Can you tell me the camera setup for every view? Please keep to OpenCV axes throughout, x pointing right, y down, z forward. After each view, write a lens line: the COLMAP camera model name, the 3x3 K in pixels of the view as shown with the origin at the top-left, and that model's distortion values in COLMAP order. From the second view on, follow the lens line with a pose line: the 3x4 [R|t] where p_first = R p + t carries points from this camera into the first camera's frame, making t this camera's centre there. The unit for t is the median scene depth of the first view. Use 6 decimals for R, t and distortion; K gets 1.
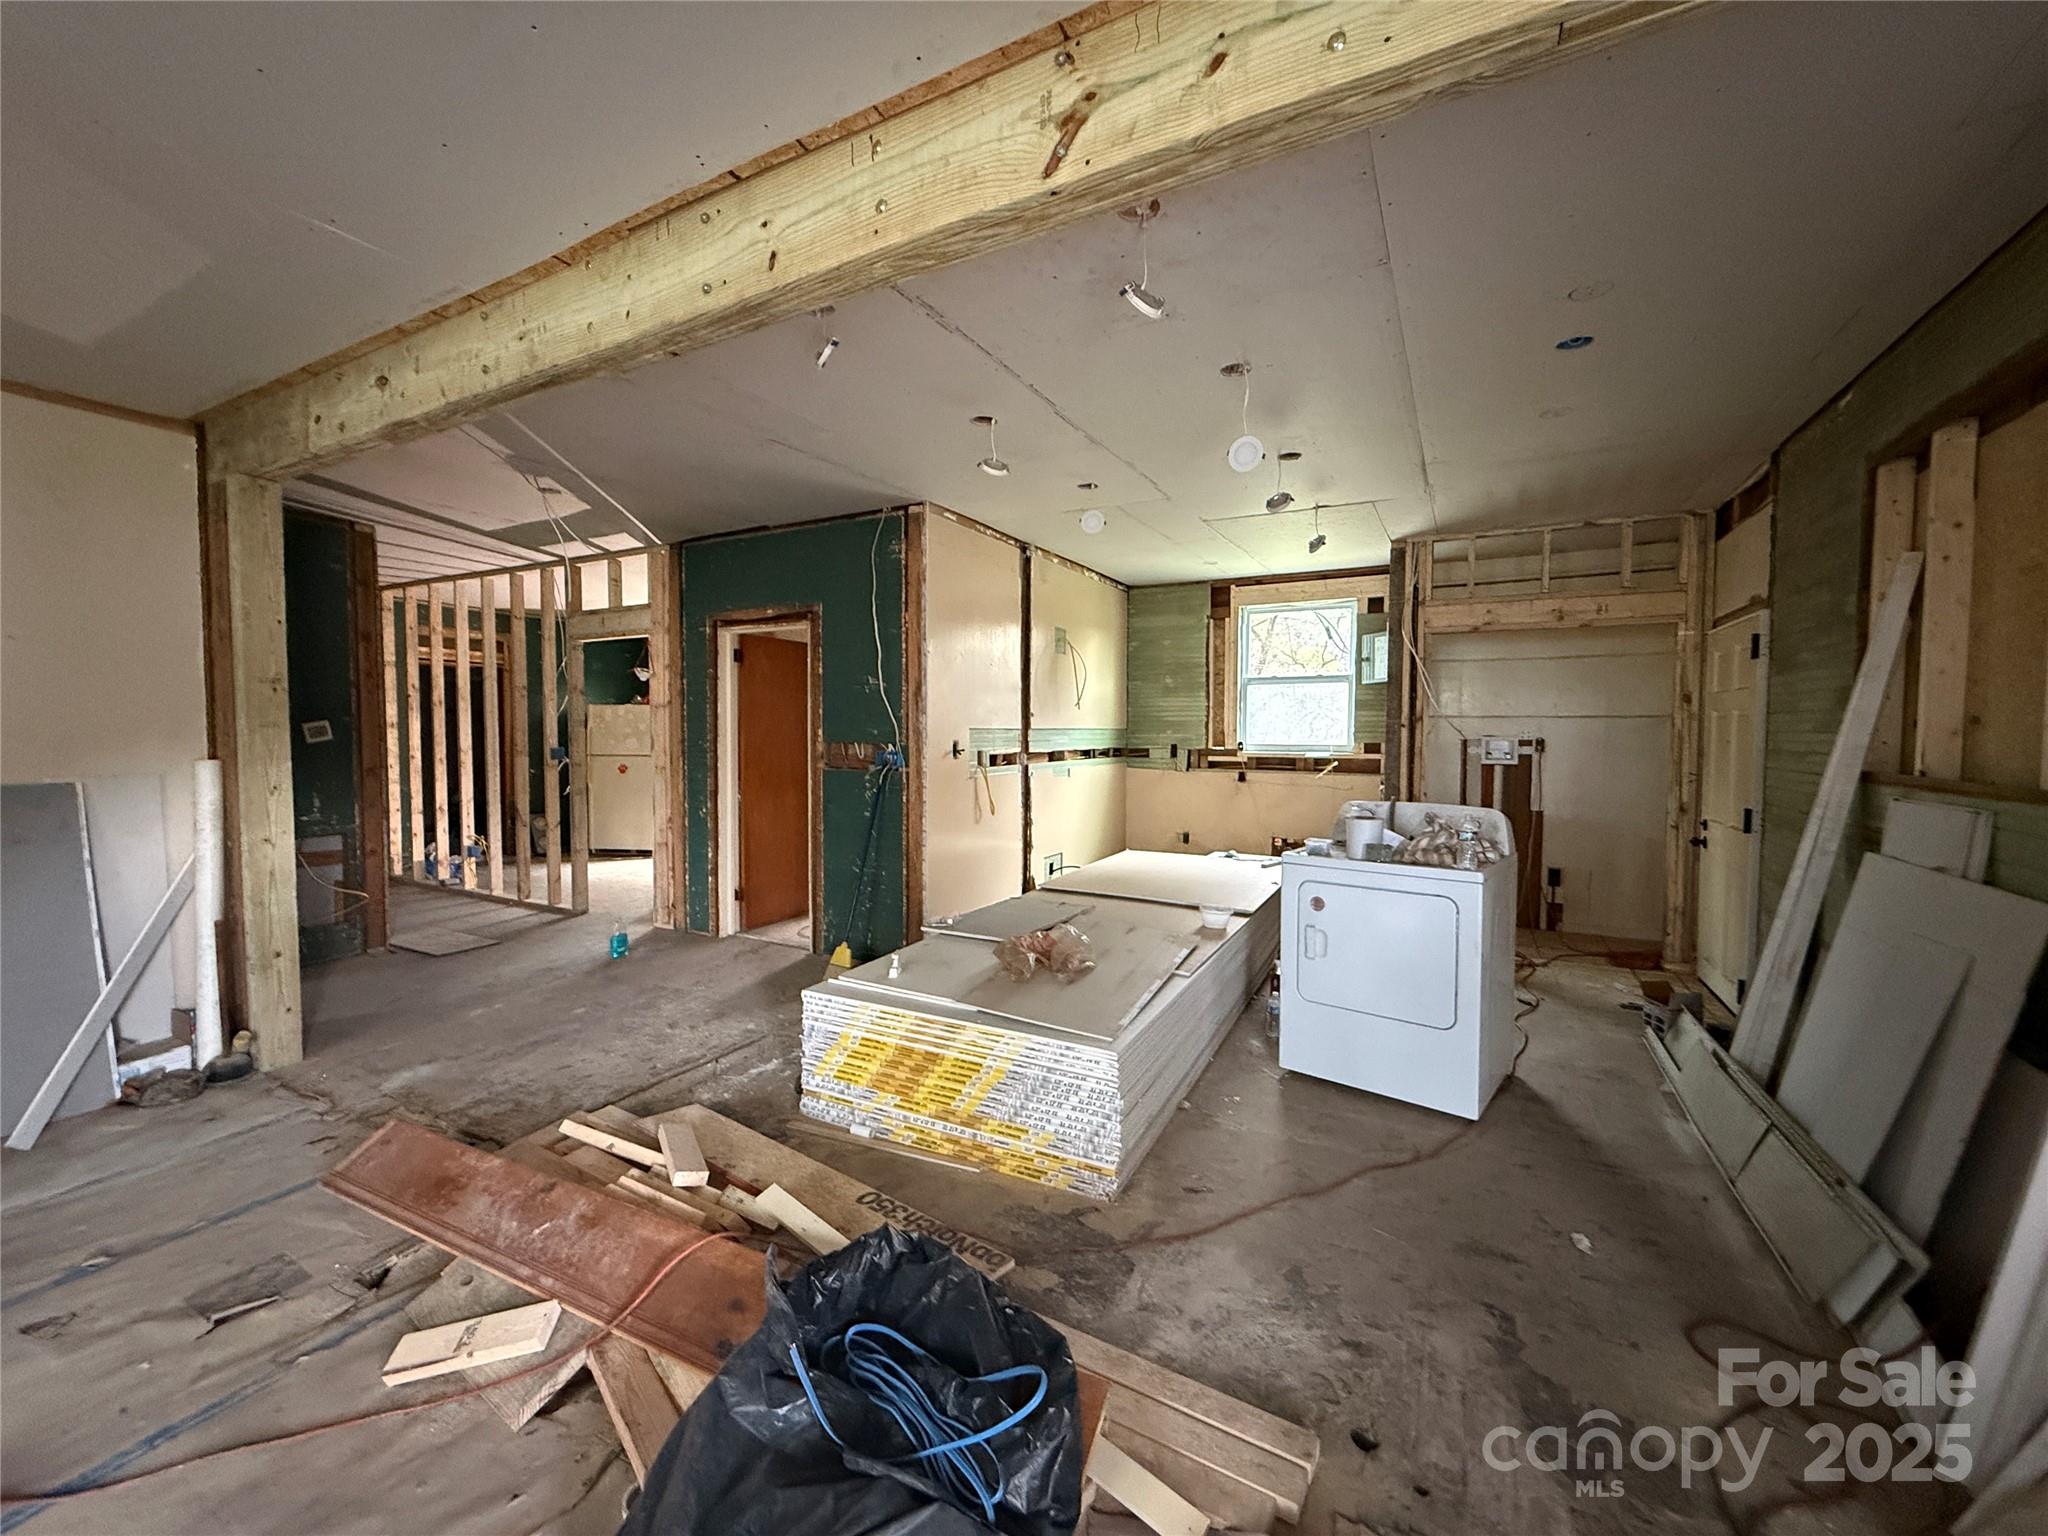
lens RADIAL K [[815.5, 0, 1015.2], [0, 815.5, 765.0], [0, 0, 1]] dist [0.000097, -0.000589]
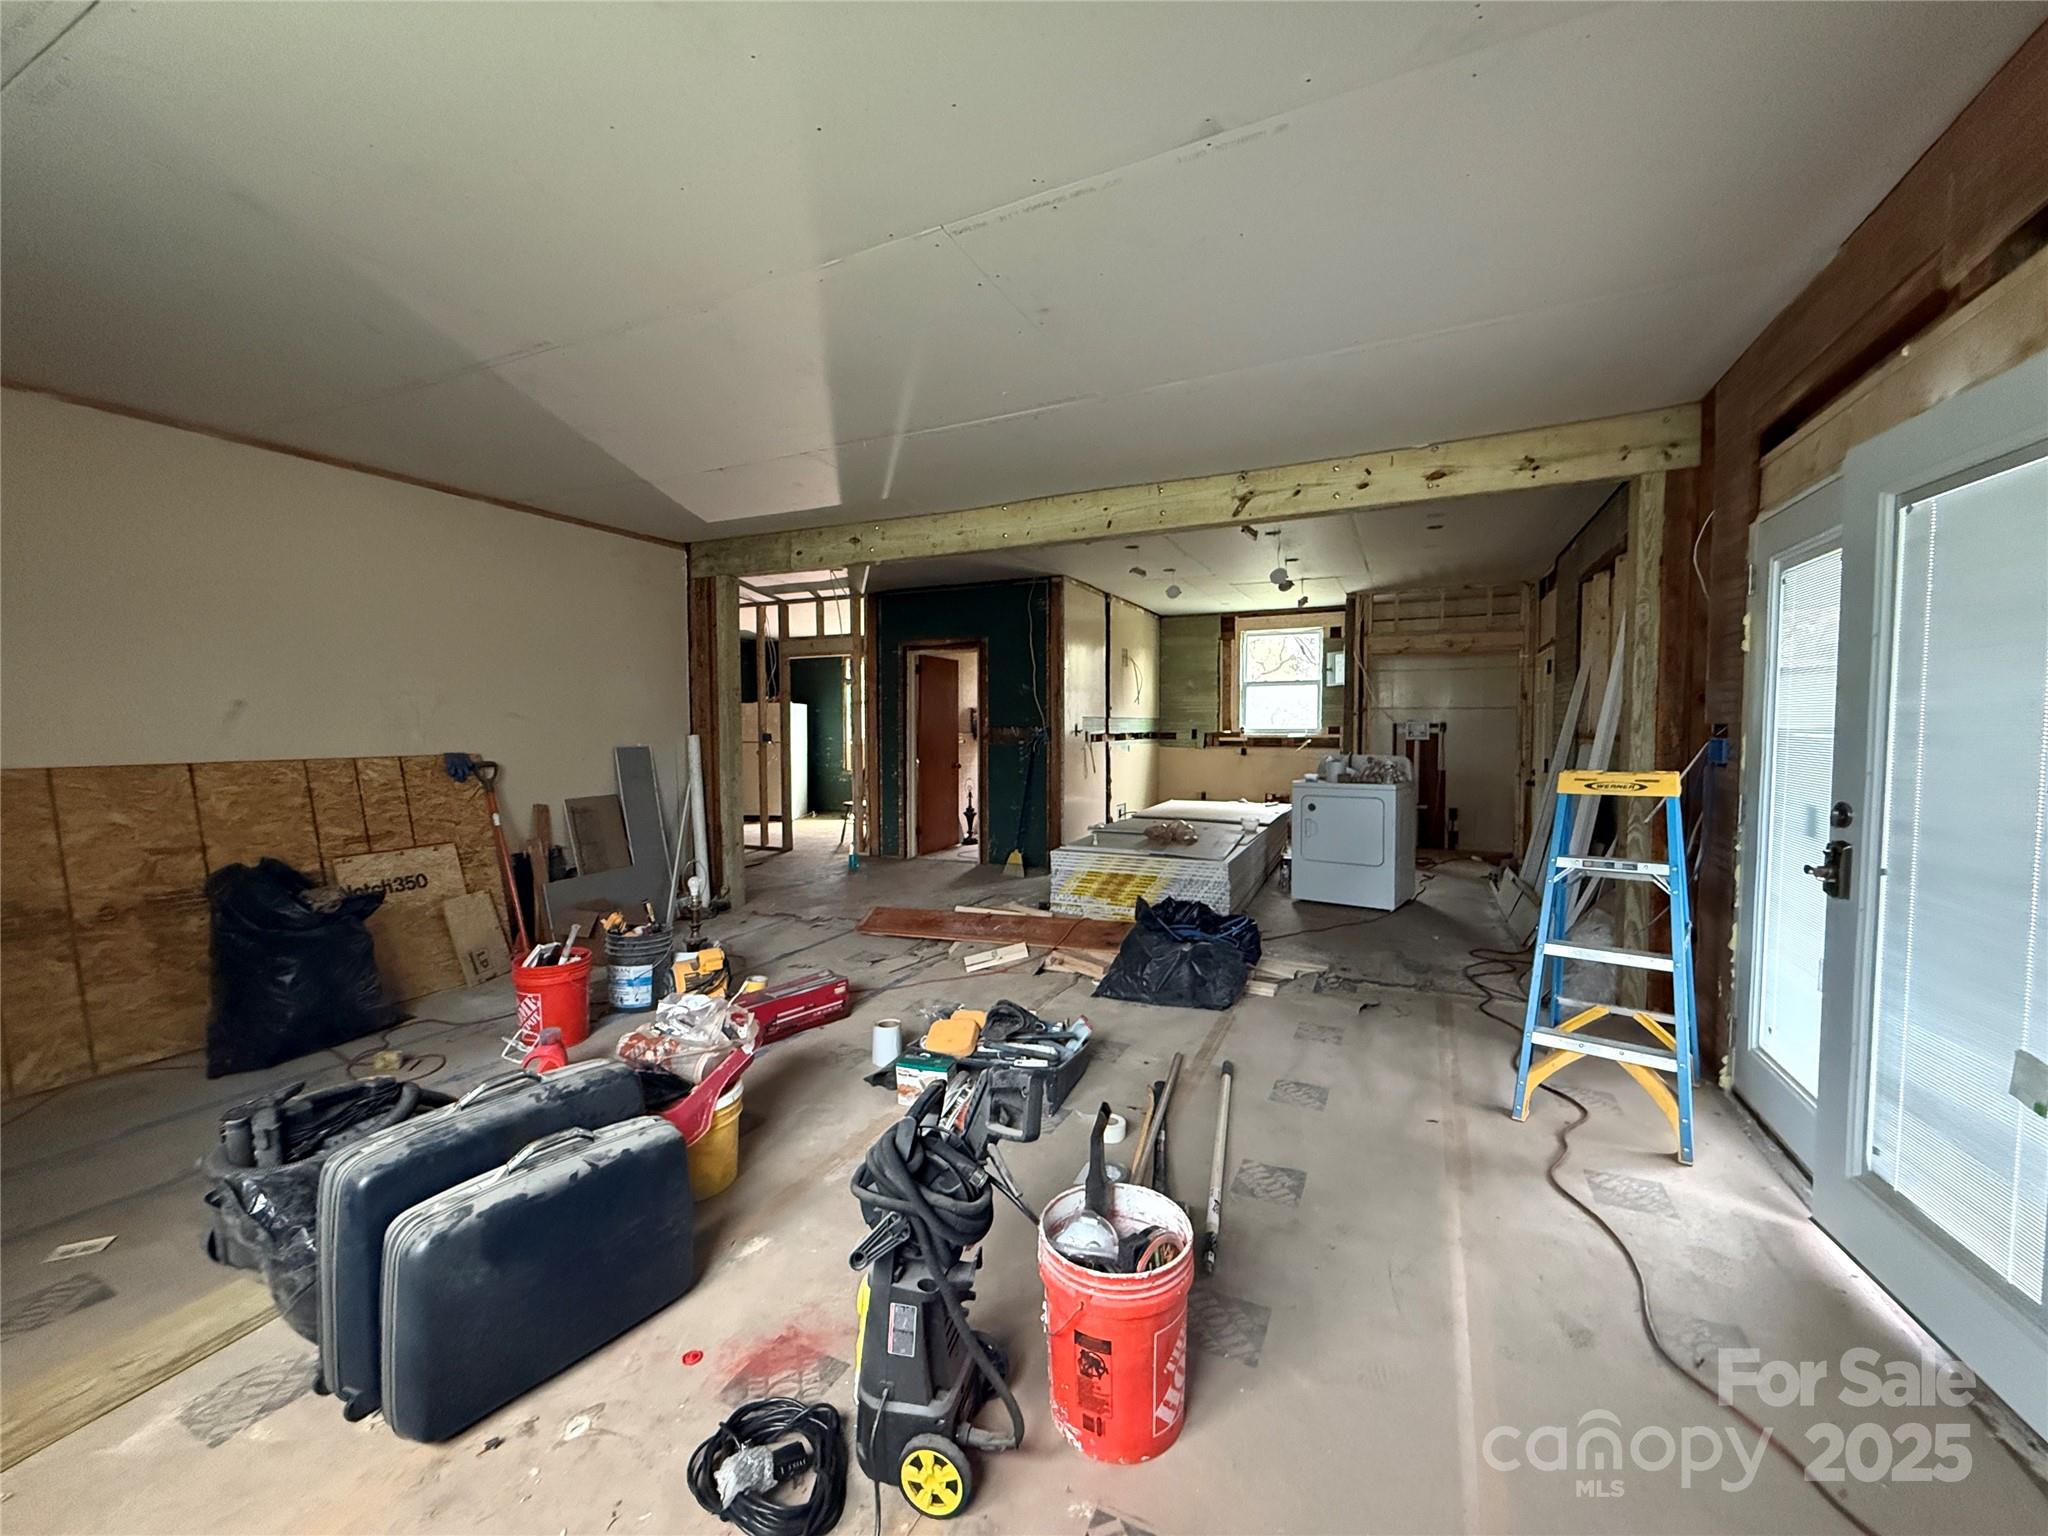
lens RADIAL K [[815.5, 0, 1015.3], [0, 815.5, 762.1], [0, 0, 1]] dist [0.000097, -0.000589]
pose [[0.998596, -0.007587, 0.052426, -0.309447], [0.007553, 0.999971, 0.000855, 0.045584], [-0.052431, -0.000458, 0.998624, -0.634522]]
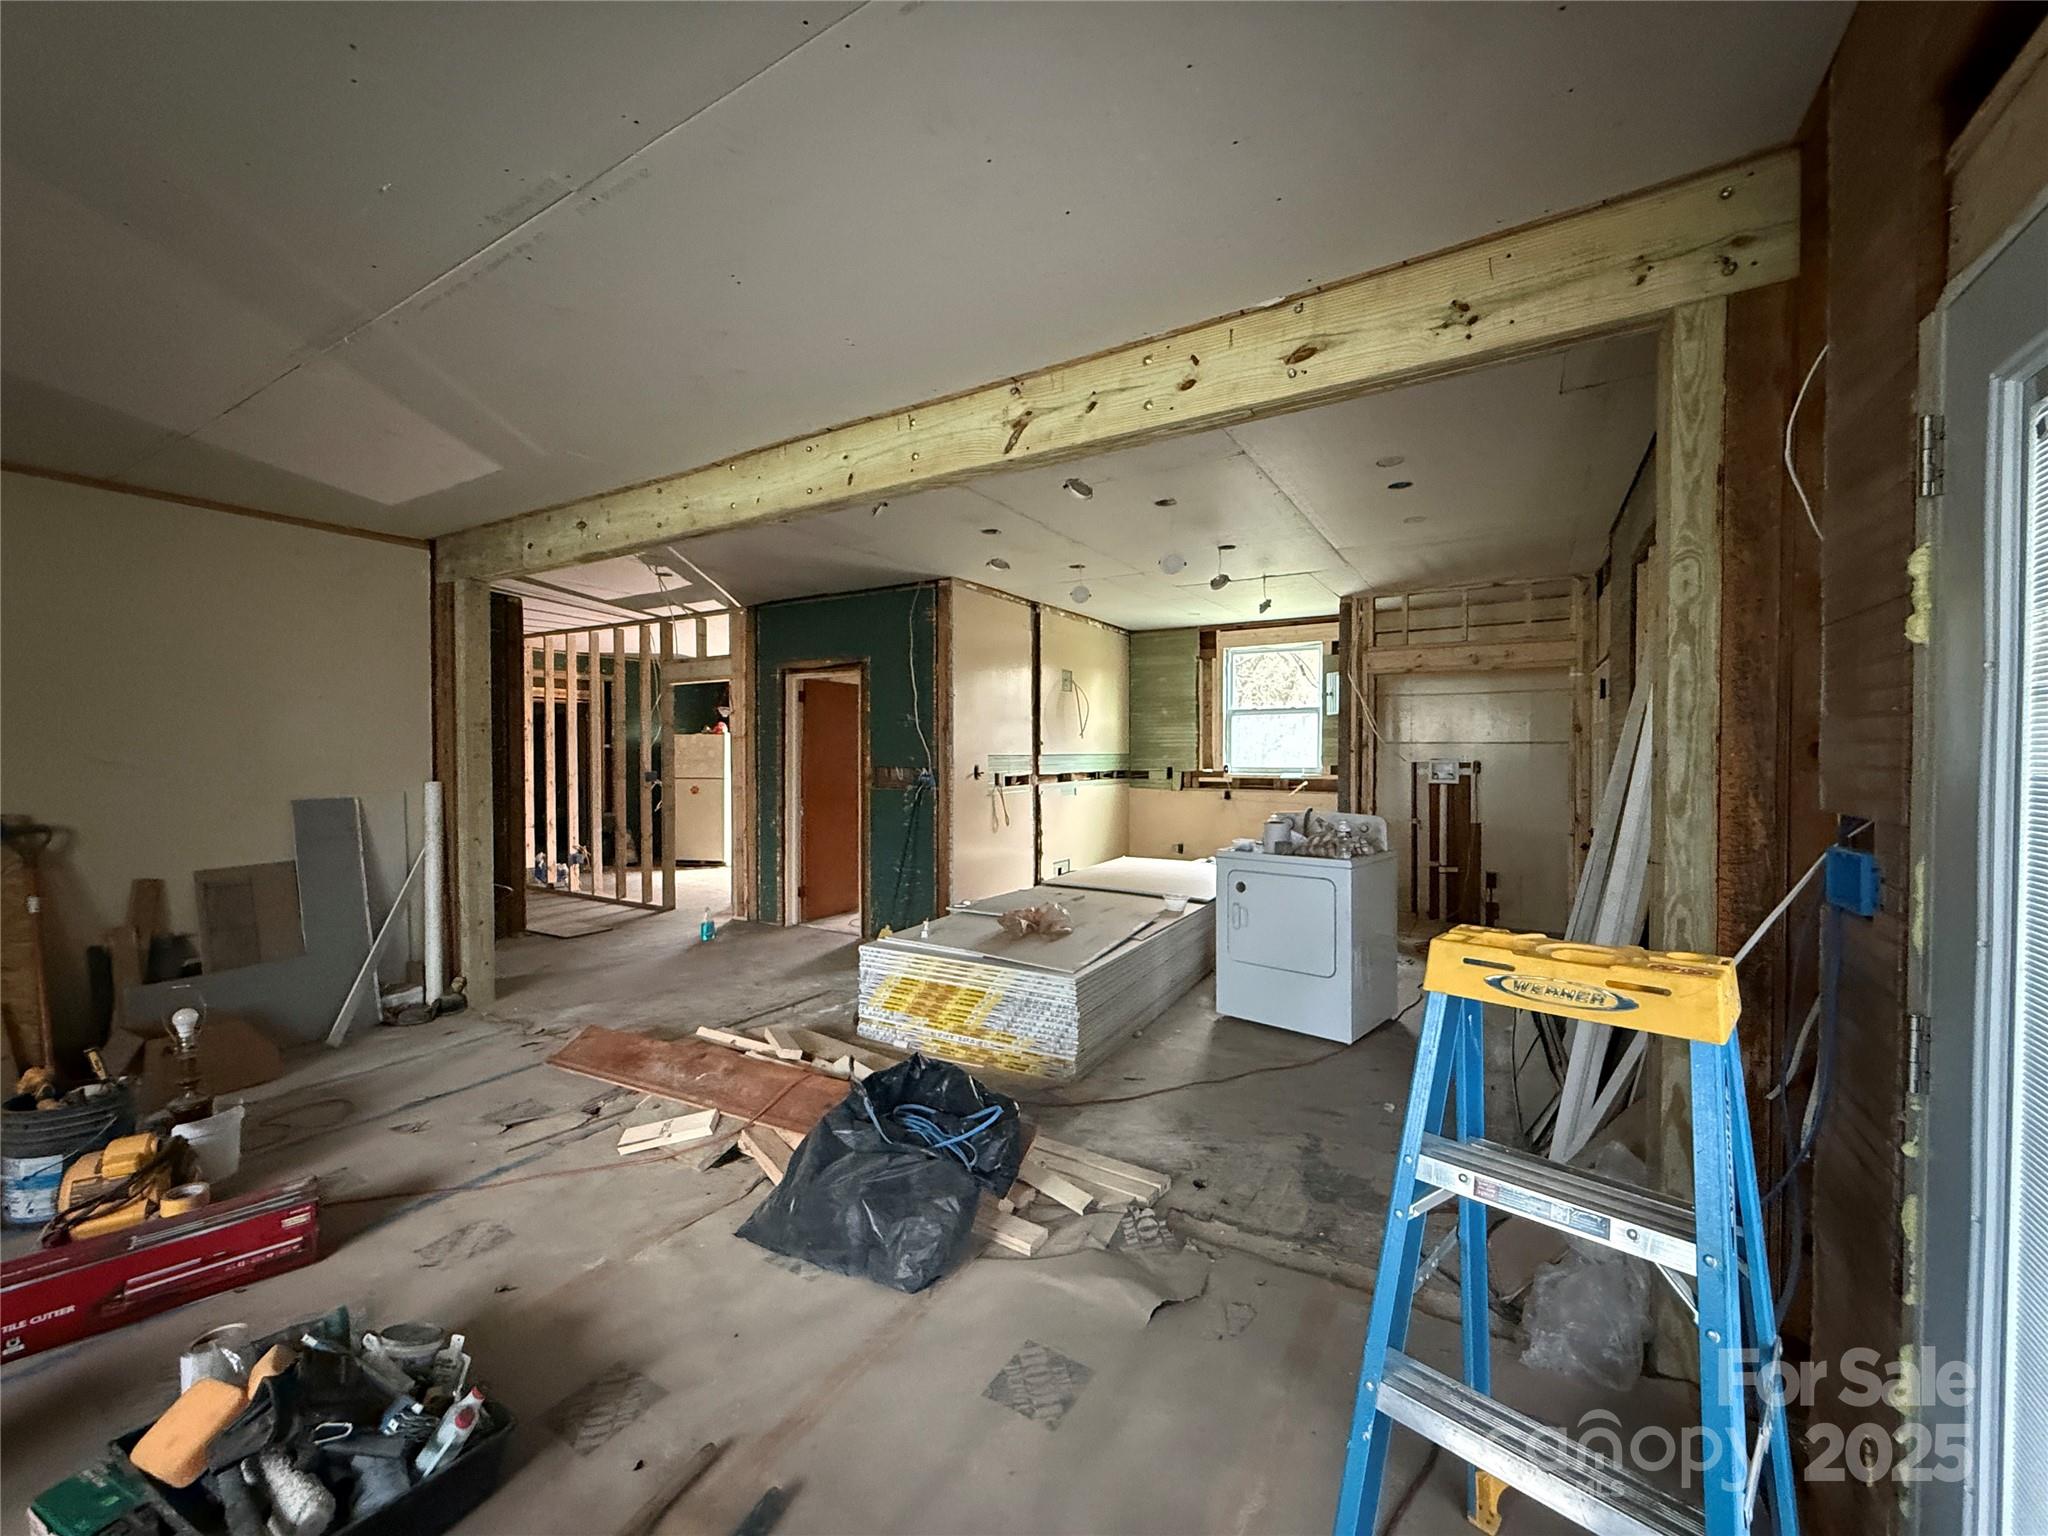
lens RADIAL K [[815.5, 0, 1014.9], [0, 815.5, 763.6], [0, 0, 1]] dist [0.000097, -0.000589]
pose [[0.998932, -0.003265, -0.046084, 0.048341], [0.001916, 0.999569, -0.029280, 0.005021], [0.046160, 0.029161, 0.998508, -0.270237]]
